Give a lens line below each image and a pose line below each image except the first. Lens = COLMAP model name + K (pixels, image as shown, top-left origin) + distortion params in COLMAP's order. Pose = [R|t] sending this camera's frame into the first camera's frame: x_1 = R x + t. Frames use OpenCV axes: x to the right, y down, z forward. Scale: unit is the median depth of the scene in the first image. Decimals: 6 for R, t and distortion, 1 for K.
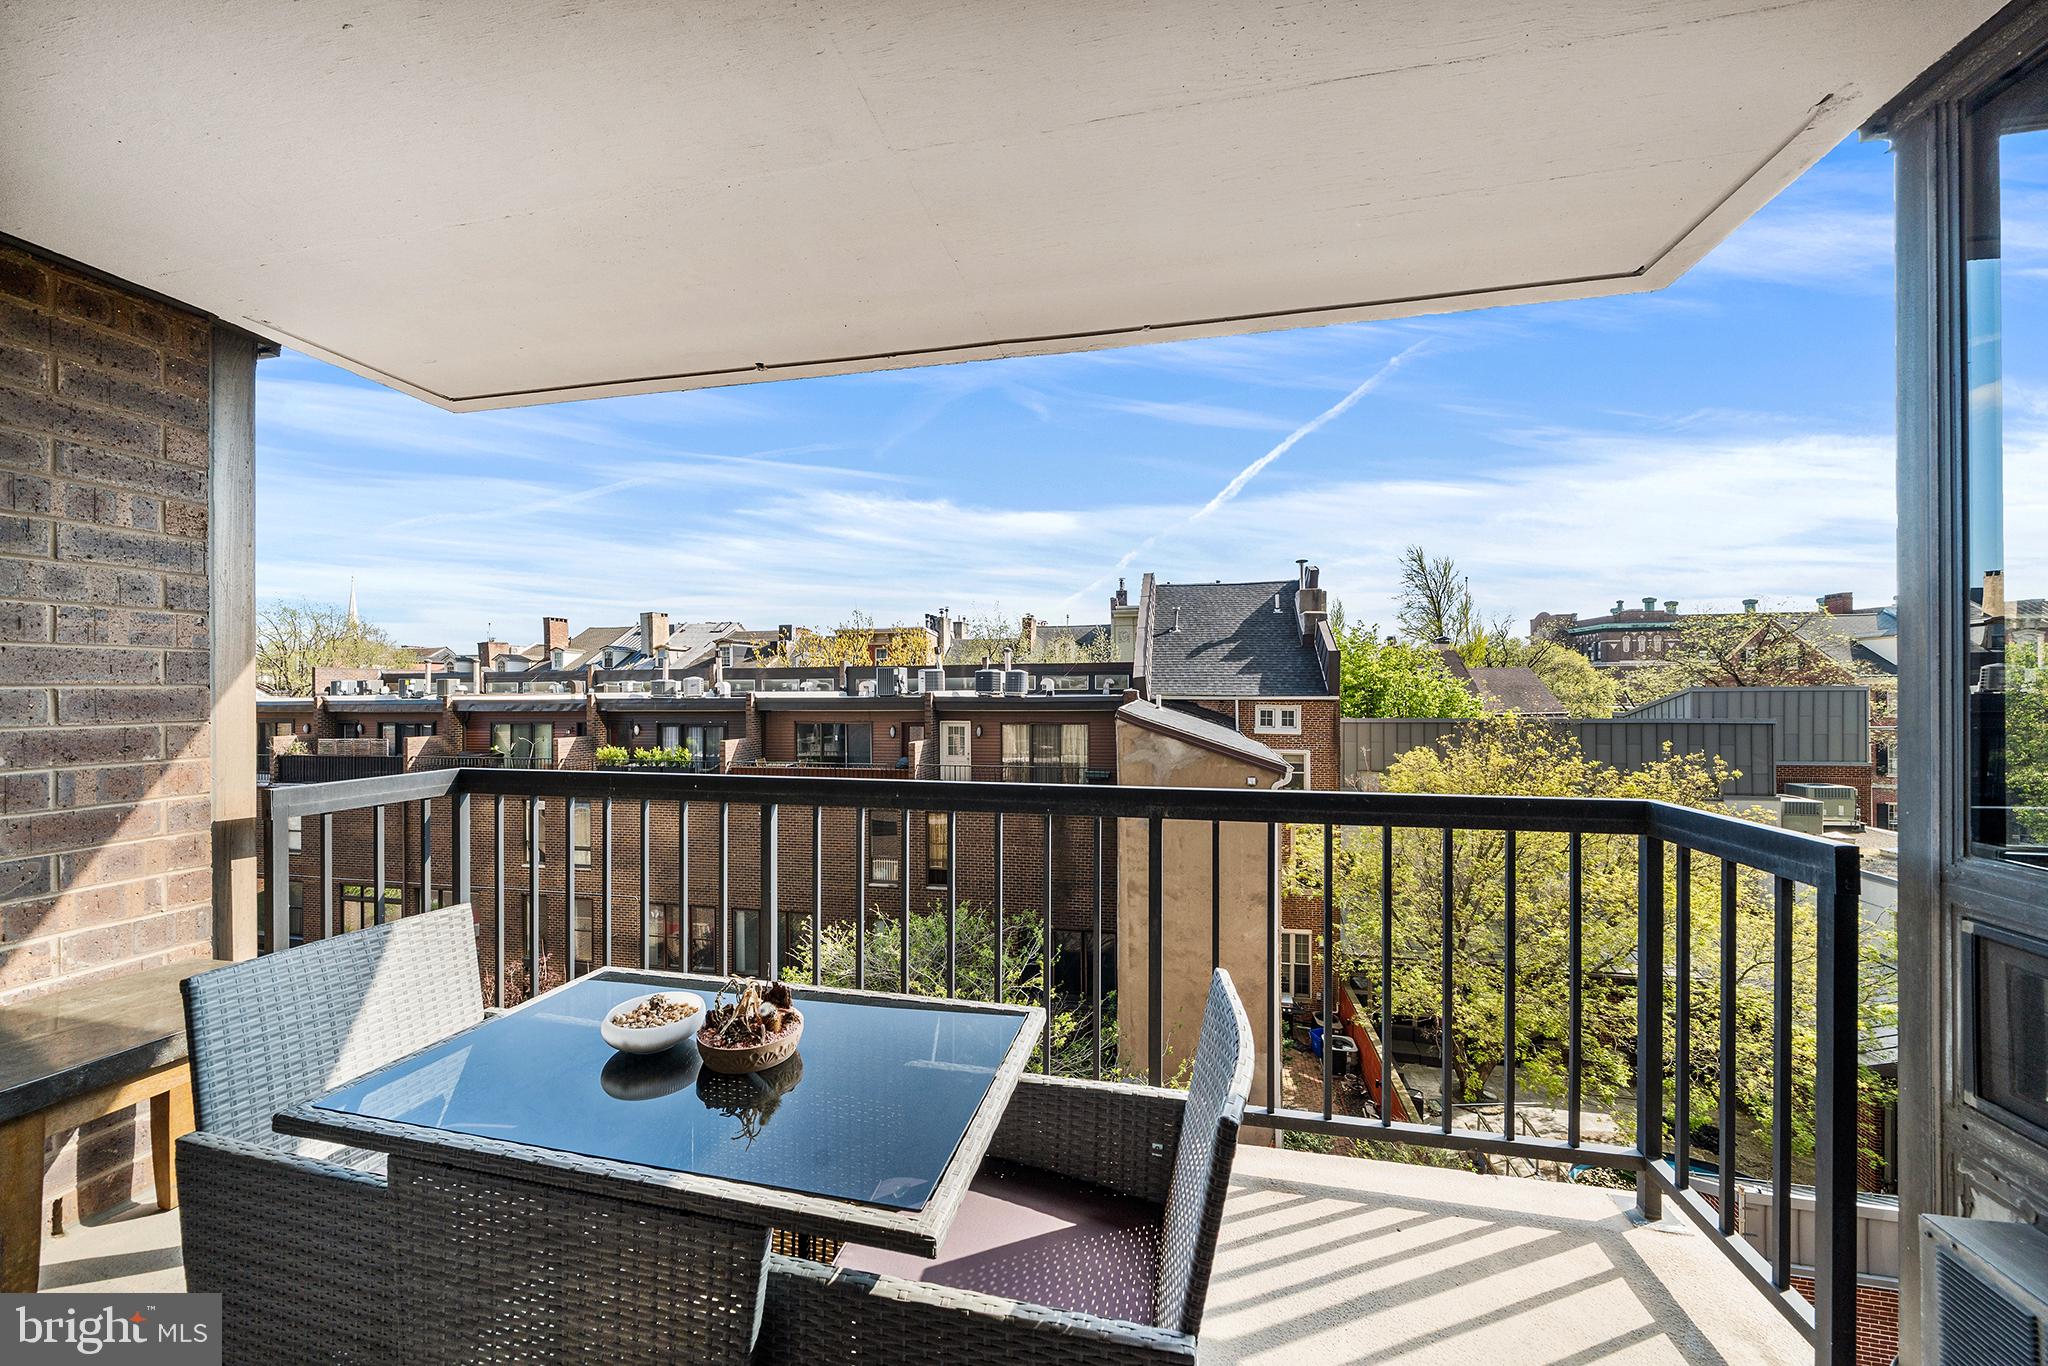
lens RADIAL K [[736.2, 0, 1024.0], [0, 736.2, 683.0], [0, 0, 1]] dist [-0.000828, -0.000029]
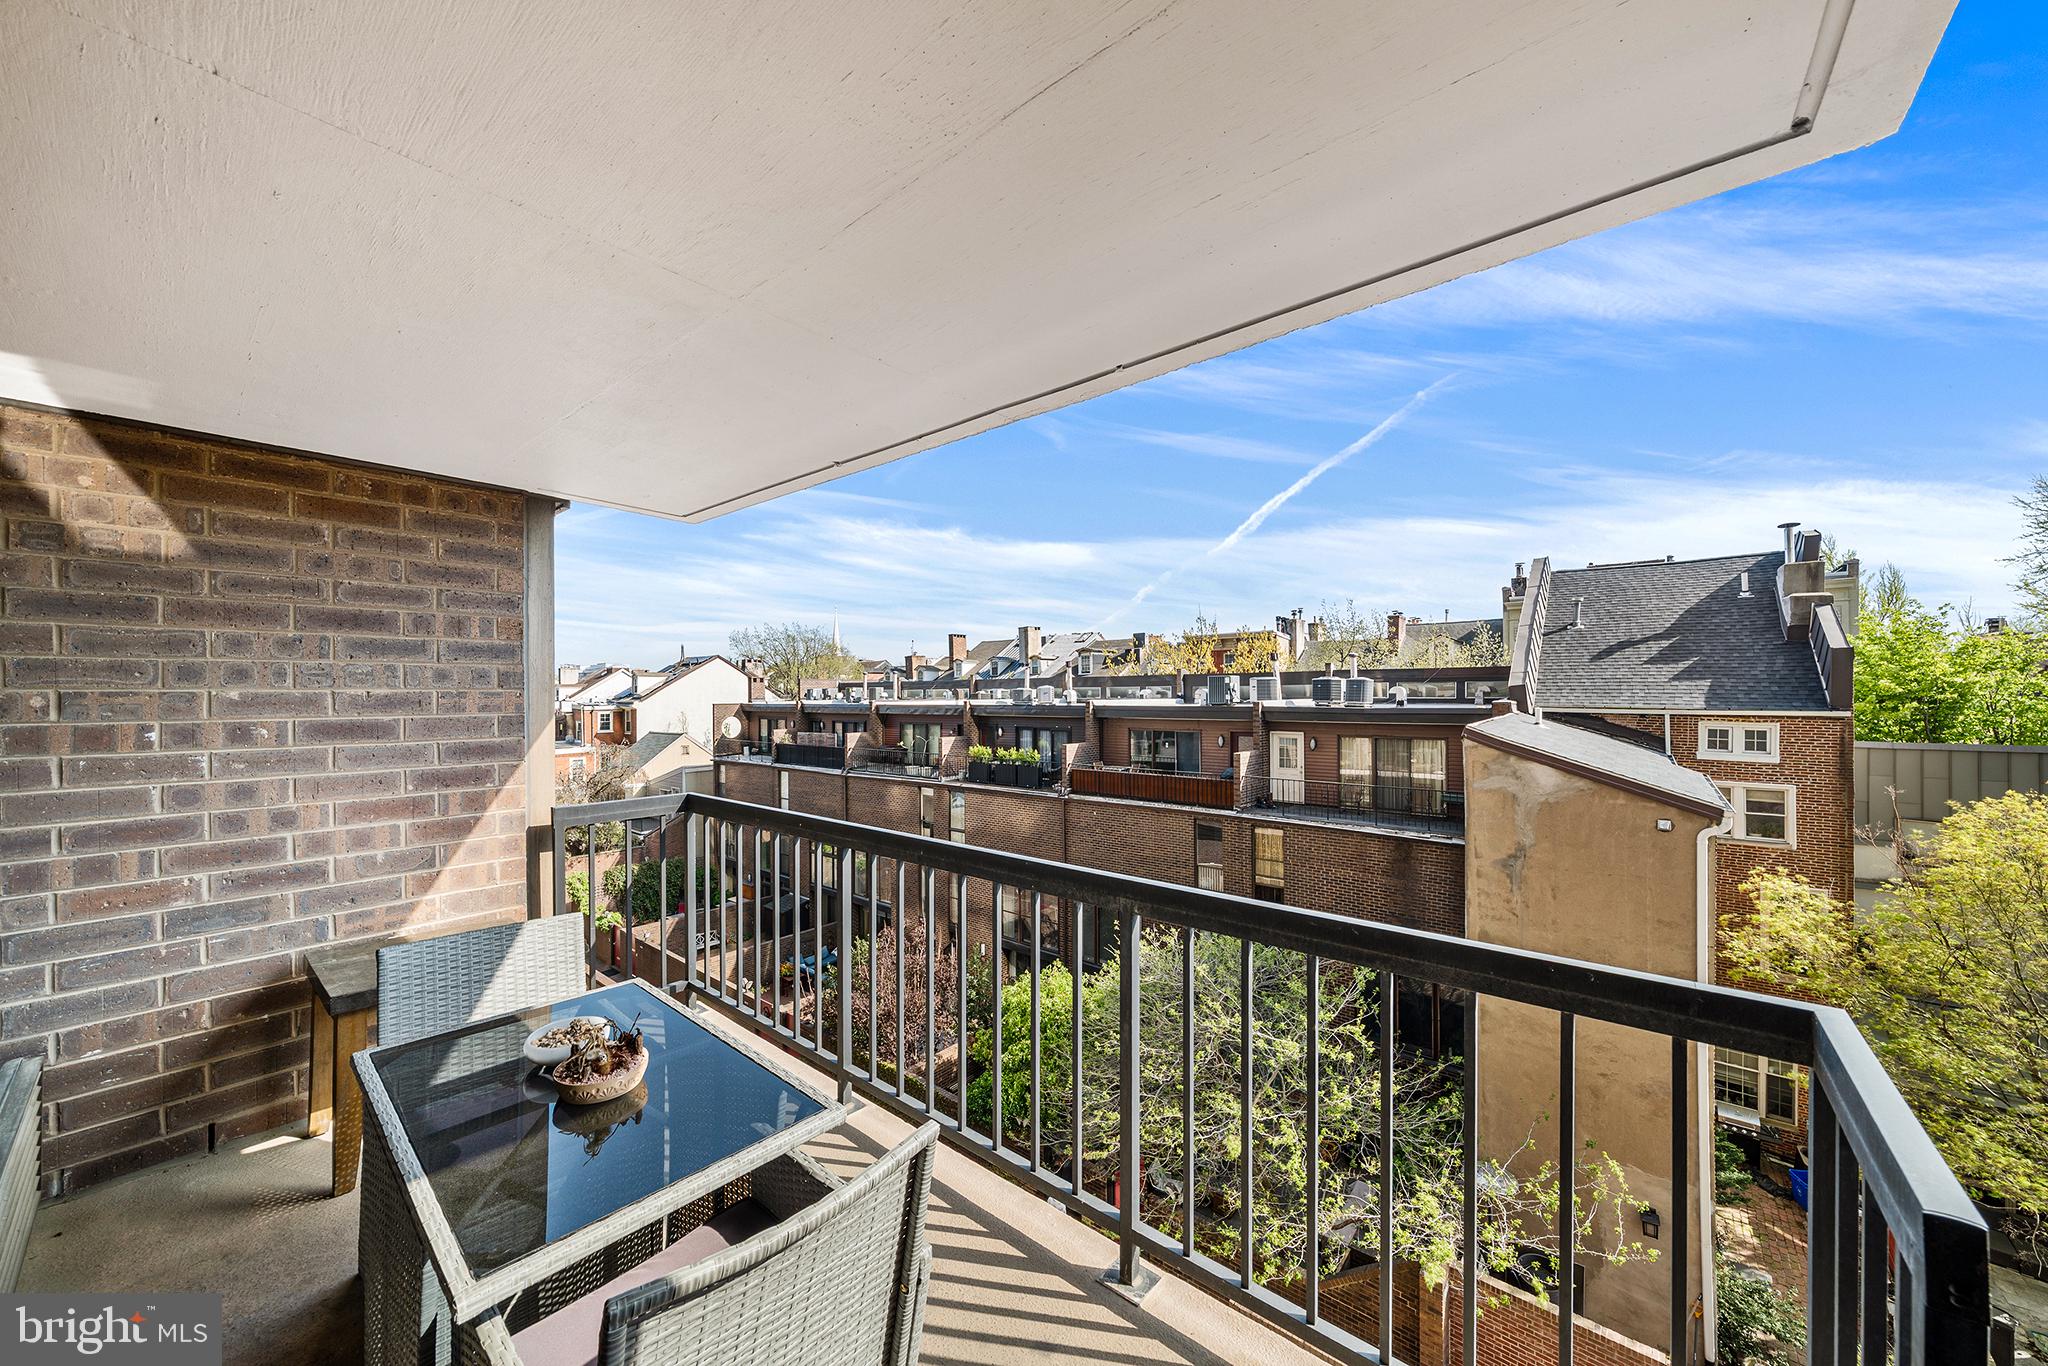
lens RADIAL K [[723.7, 0, 1030.2], [0, 723.7, 687.7], [0, 0, 1]] dist [-0.001277, -0.000142]
pose [[0.886380, -0.001985, -0.462954, 0.041346], [0.003400, 0.999992, 0.002221, -0.008013], [0.462946, -0.003543, 0.886380, 0.013613]]
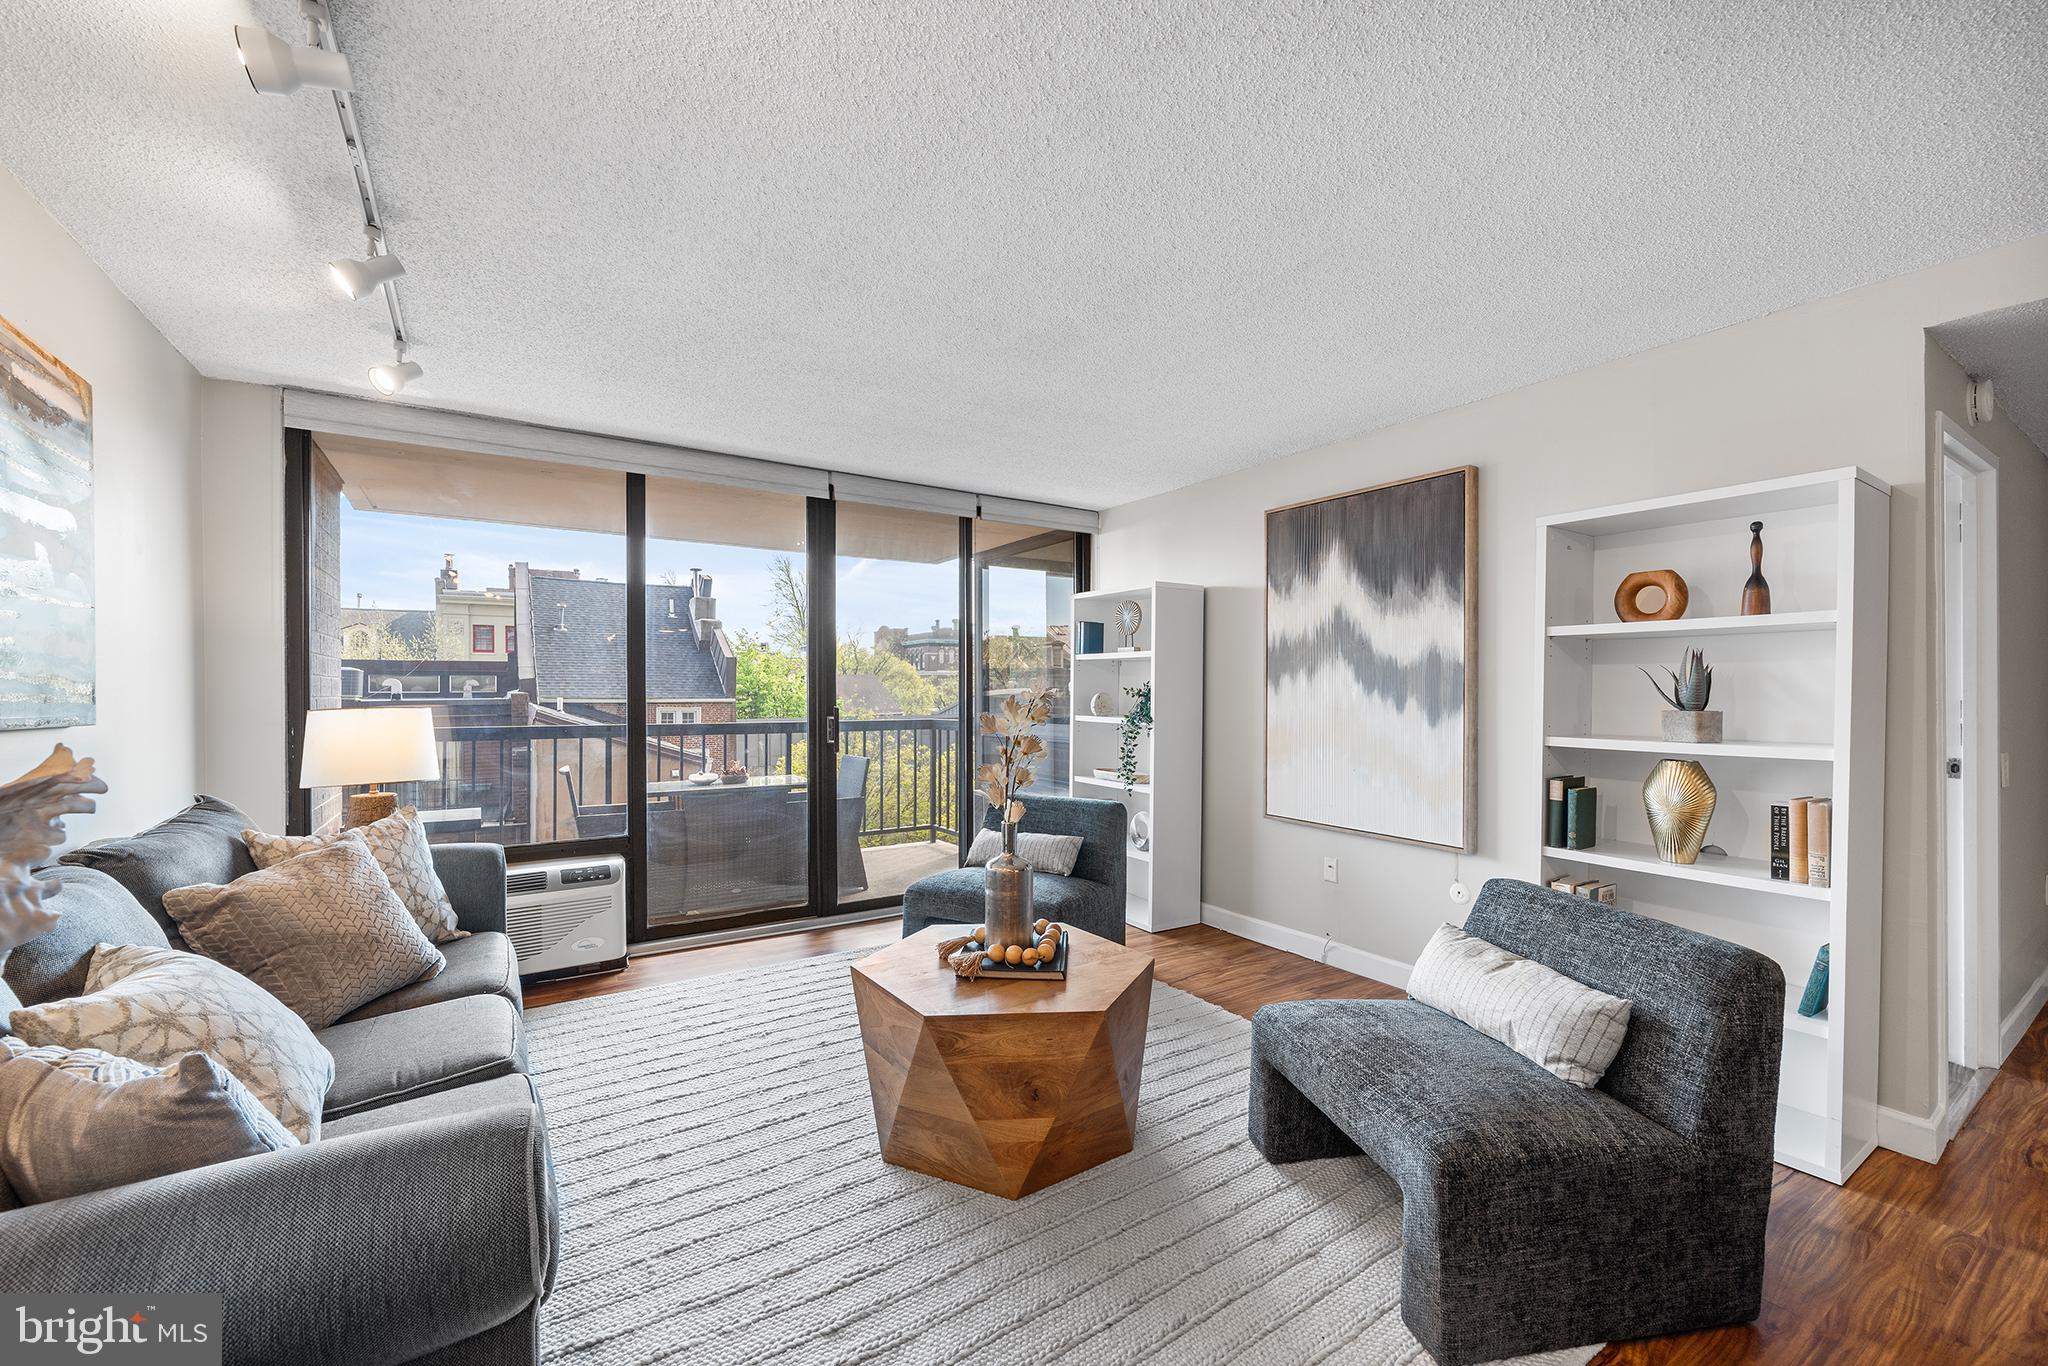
lens RADIAL K [[814.3, 0, 1027.2], [0, 814.3, 691.4], [0, 0, 1]] dist [-0.002844, -0.000307]
pose [[0.703403, 0.003401, 0.710783, -0.111718], [-0.006471, 0.999978, 0.001619, 0.002066], [-0.710761, -0.005738, 0.703410, -0.143240]]
